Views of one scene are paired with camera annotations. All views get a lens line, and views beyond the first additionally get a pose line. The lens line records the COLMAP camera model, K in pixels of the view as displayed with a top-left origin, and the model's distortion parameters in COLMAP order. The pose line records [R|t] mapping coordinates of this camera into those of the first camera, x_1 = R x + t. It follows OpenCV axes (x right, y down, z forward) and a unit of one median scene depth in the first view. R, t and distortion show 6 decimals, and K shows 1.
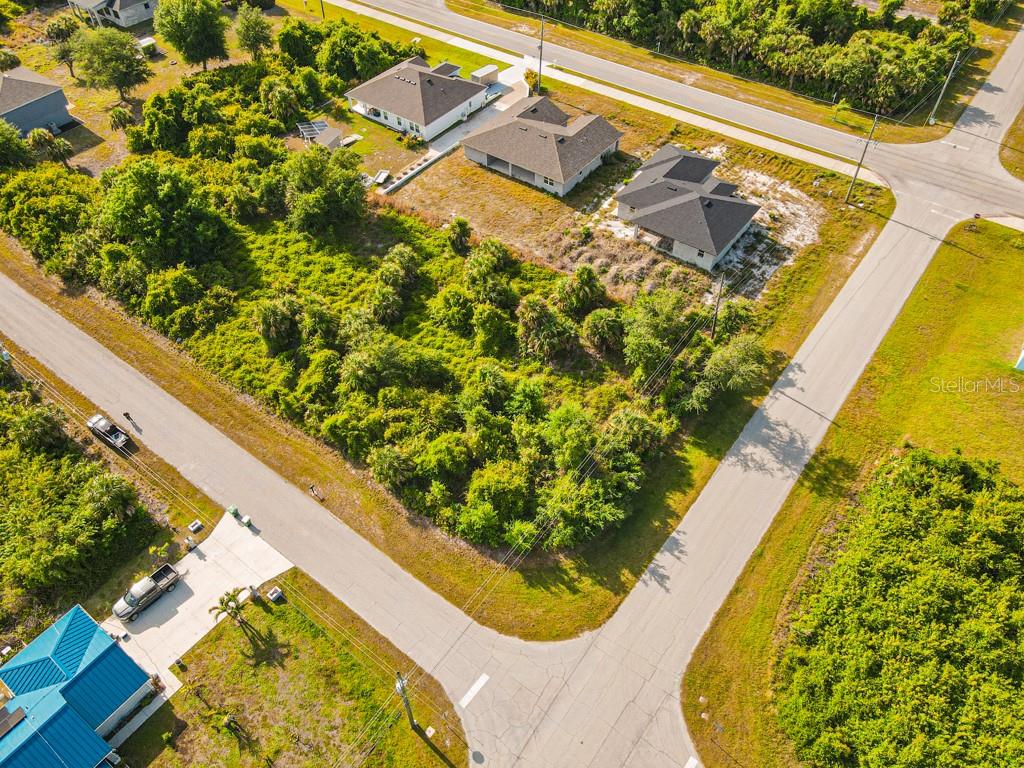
lens RADIAL K [[736.2, 0, 505.0], [0, 736.2, 382.0], [0, 0, 1]] dist [0.026095, -0.000234]
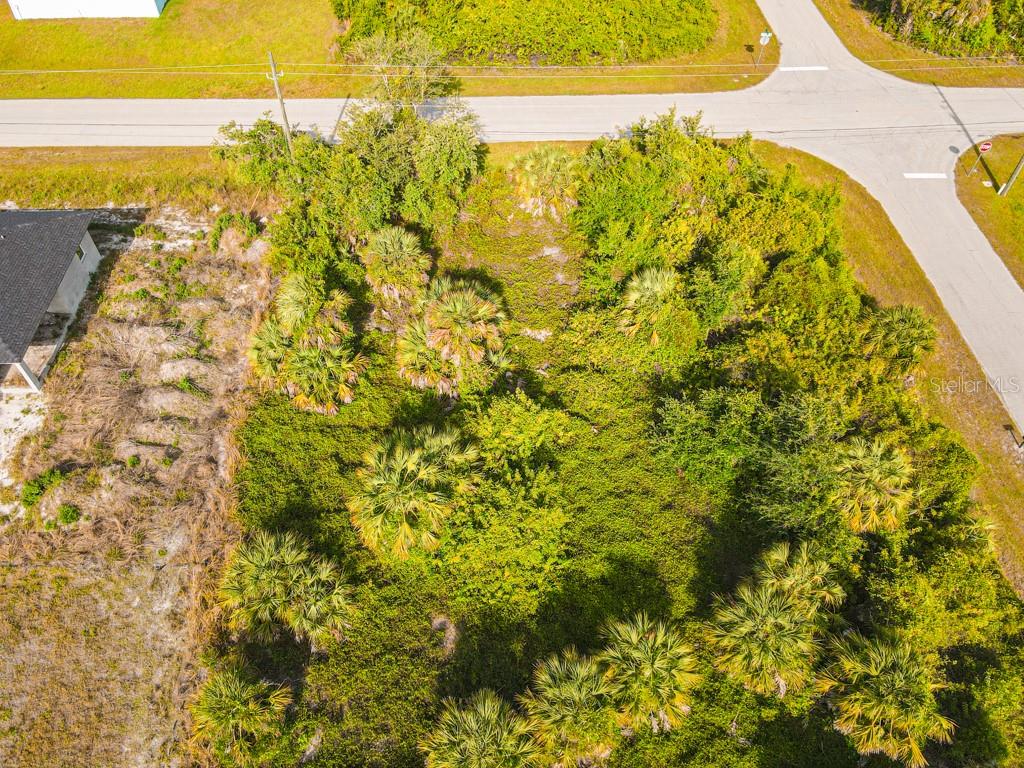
lens RADIAL K [[736.2, 0, 506.1], [0, 736.2, 384.7], [0, 0, 1]] dist [0.026095, -0.000234]
pose [[-0.645123, -0.582009, 0.495058, -0.215740], [0.566213, 0.070904, 0.821204, -0.427698], [-0.513049, 0.810086, 0.283799, 0.828528]]
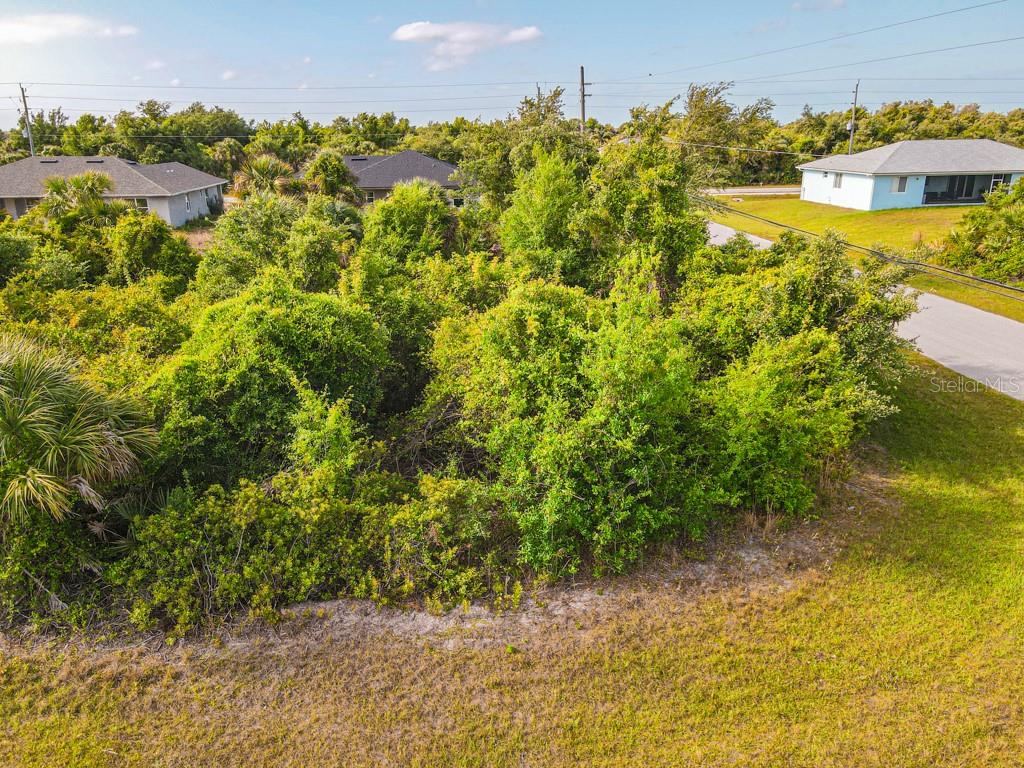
lens RADIAL K [[736.2, 0, 504.4], [0, 736.2, 378.8], [0, 0, 1]] dist [0.026095, -0.000234]
pose [[0.746665, -0.196290, 0.635580, -0.142432], [0.491889, 0.806147, -0.328894, 0.175662], [-0.447812, 0.558209, 0.698475, 0.660108]]
